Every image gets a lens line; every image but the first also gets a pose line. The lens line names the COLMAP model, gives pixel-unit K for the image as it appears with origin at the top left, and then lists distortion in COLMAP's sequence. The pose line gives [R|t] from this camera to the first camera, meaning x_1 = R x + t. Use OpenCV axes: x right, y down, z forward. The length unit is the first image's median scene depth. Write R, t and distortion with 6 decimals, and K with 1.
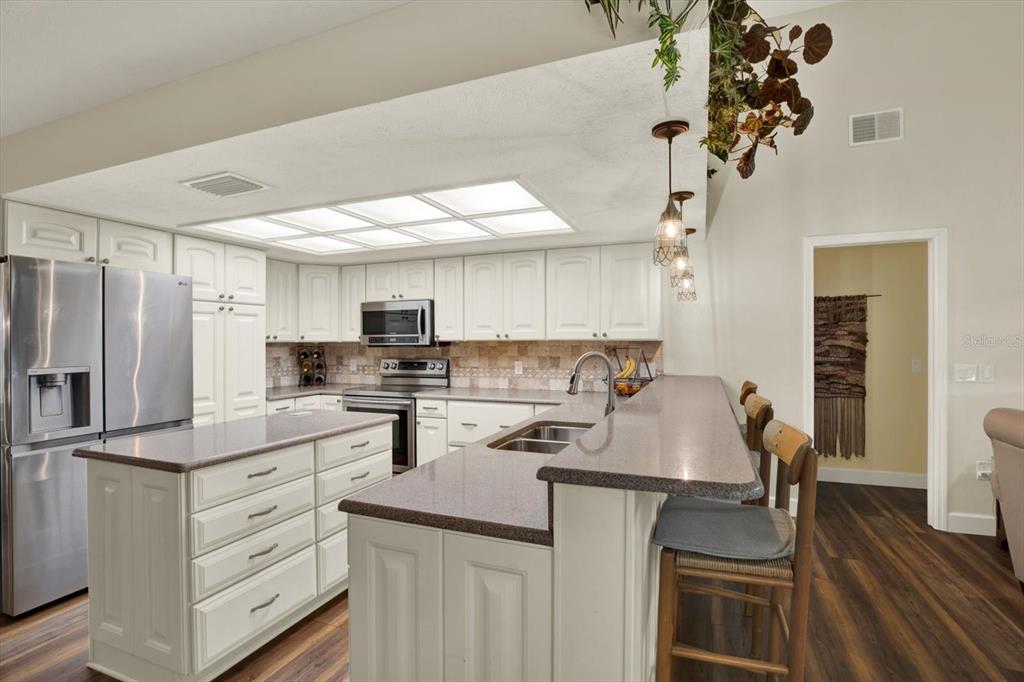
lens RADIAL K [[477.8, 0, 511.4], [0, 477.8, 343.6], [0, 0, 1]] dist [-0.020772, 0.000536]
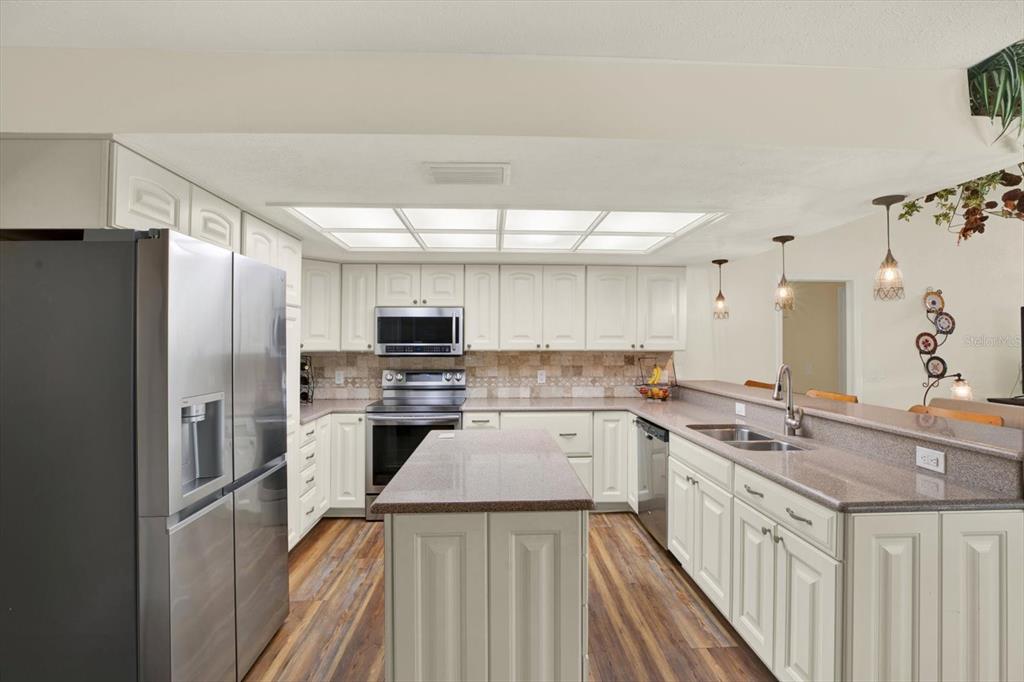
lens RADIAL K [[477.8, 0, 511.4], [0, 477.8, 343.6], [0, 0, 1]] dist [-0.020772, 0.000536]
pose [[0.910734, 0.006786, 0.412938, -0.474050], [-0.003391, 0.999954, -0.008956, -0.011266], [-0.412979, 0.006756, 0.910715, 0.092490]]
